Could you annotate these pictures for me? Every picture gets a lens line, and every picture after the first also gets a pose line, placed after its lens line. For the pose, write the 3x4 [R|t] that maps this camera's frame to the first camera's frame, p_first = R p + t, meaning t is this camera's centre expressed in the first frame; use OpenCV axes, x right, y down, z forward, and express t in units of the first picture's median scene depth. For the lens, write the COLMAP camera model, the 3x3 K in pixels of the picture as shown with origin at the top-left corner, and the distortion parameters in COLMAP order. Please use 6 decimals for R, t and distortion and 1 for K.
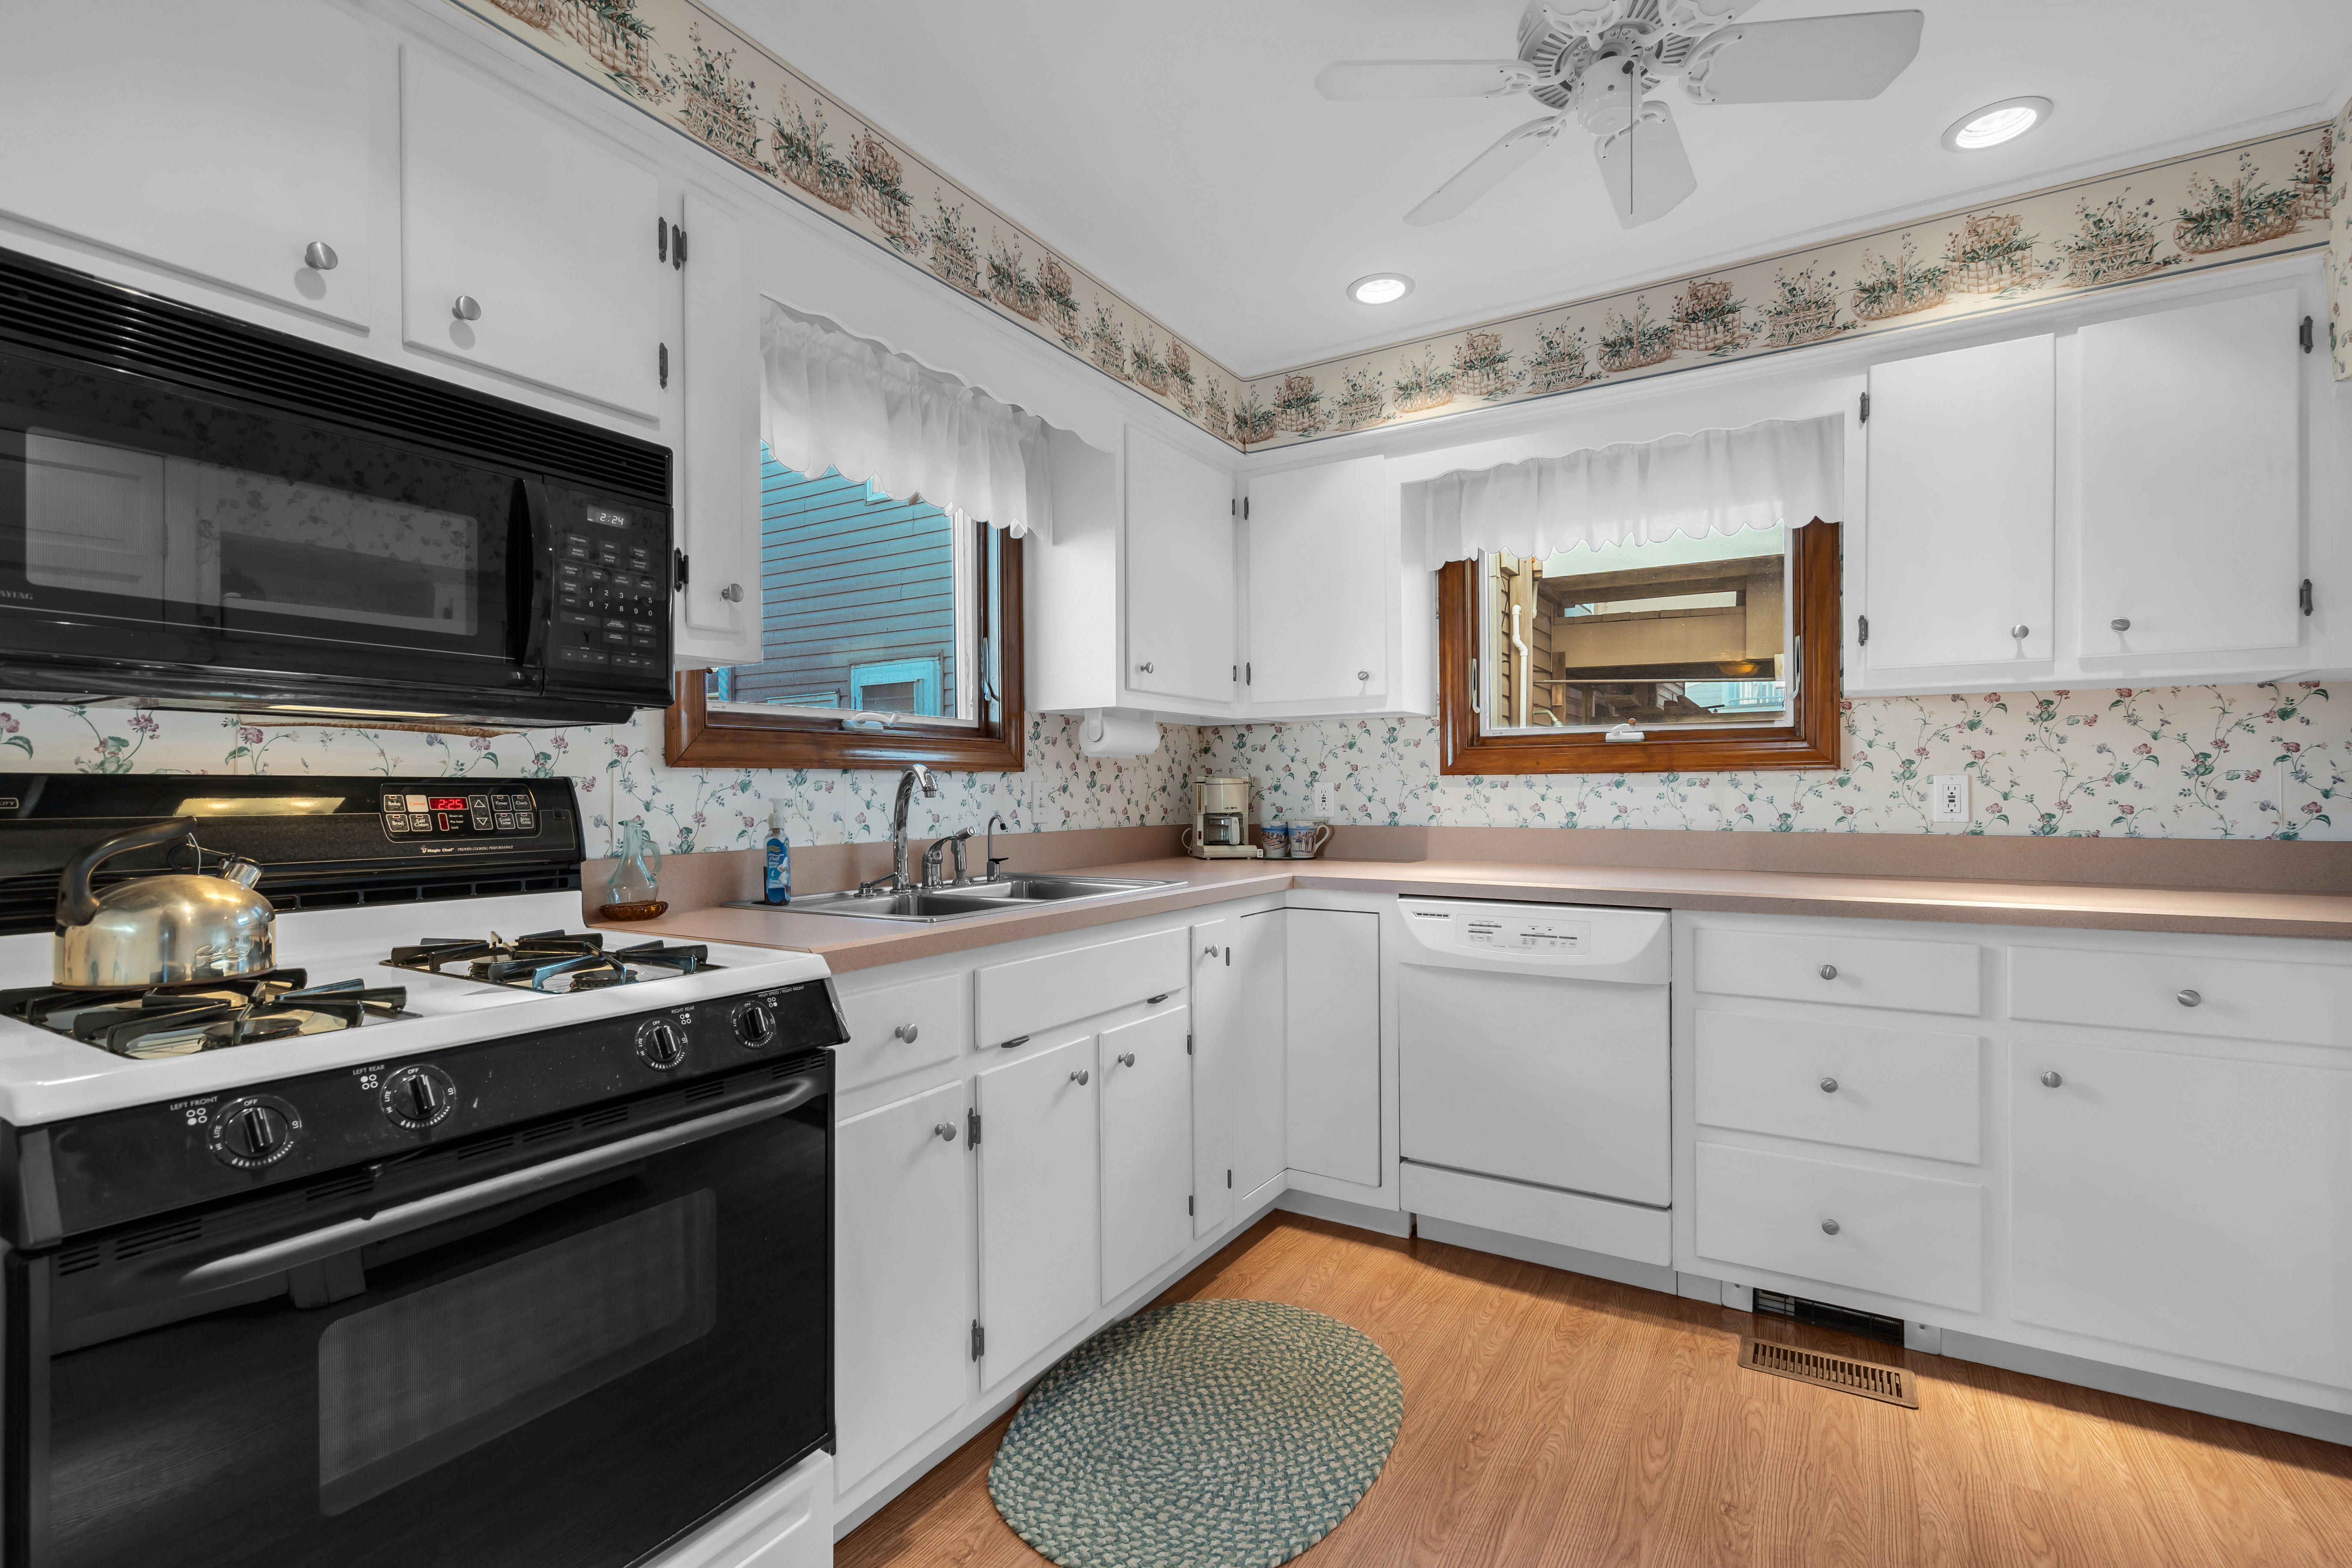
lens RADIAL K [[1074.2, 0, 1161.6], [0, 1074.2, 789.3], [0, 0, 1]] dist [0.002421, 0.000447]
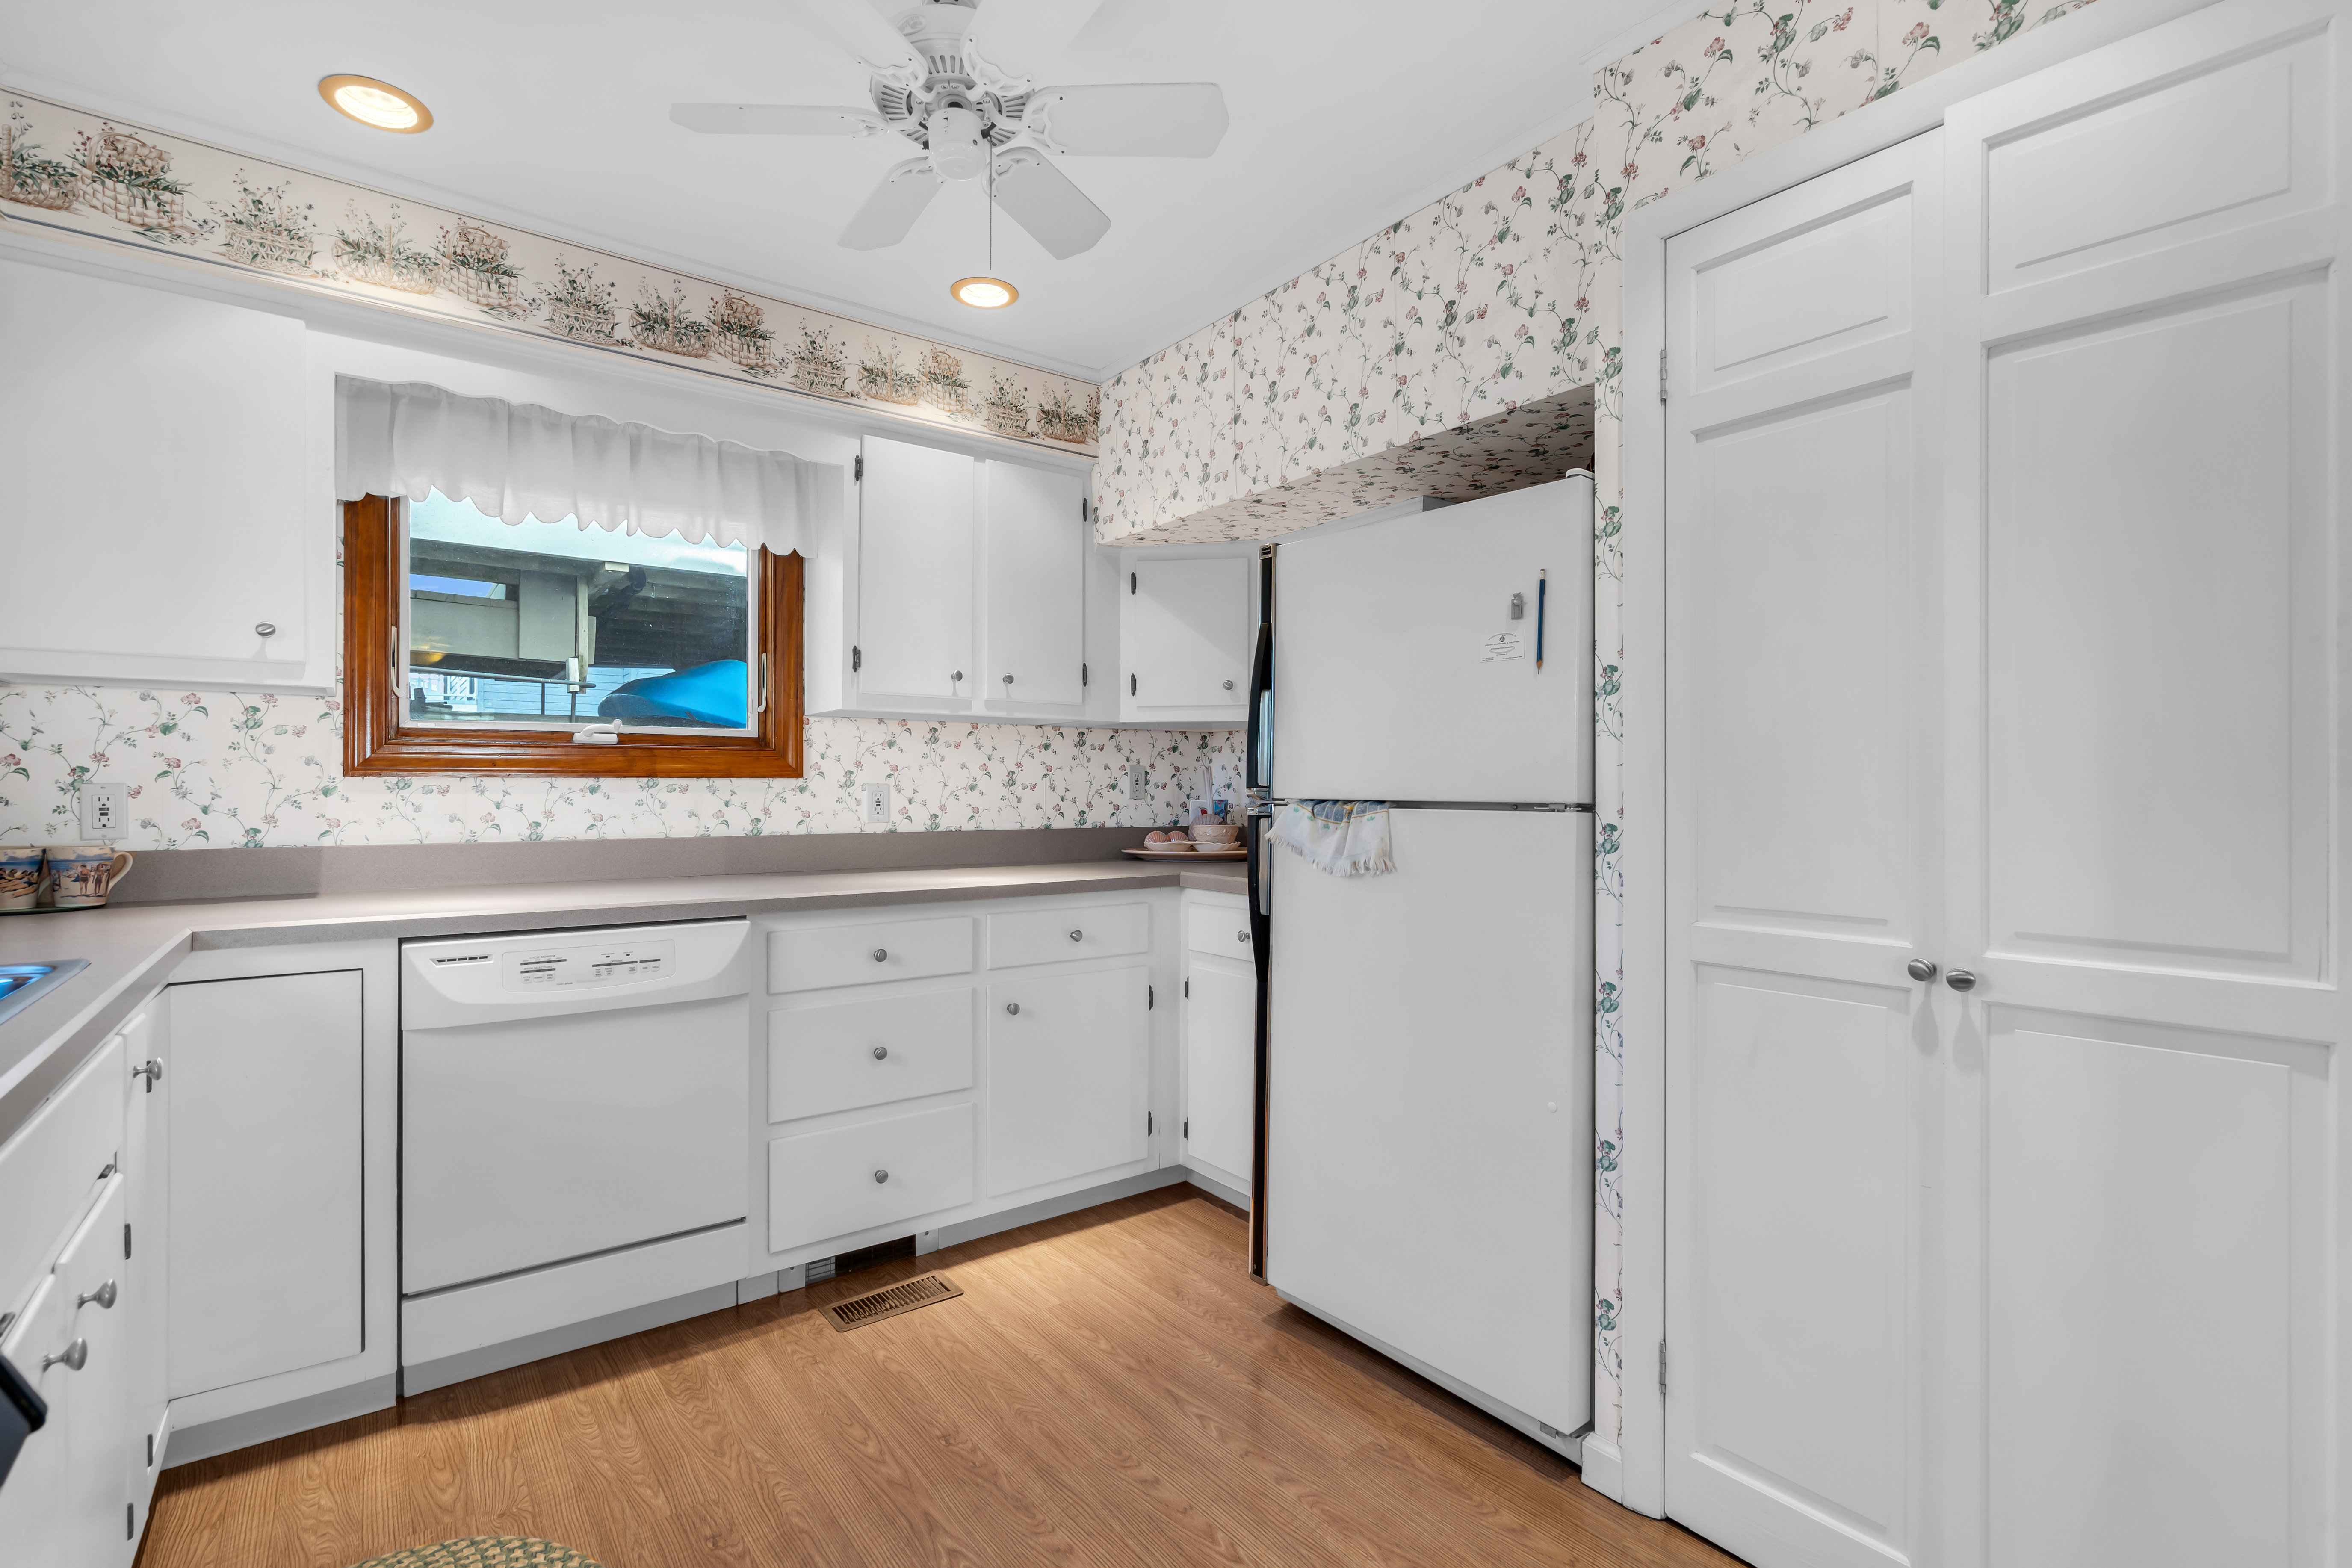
lens RADIAL K [[1074.2, 0, 1184.7], [0, 1074.2, 783.7], [0, 0, 1]] dist [0.002421, 0.000447]
pose [[0.351986, 0.011520, 0.935934, -0.276889], [0.000347, 0.999923, -0.012438, 0.001511], [-0.936005, 0.004703, 0.351955, 0.234747]]
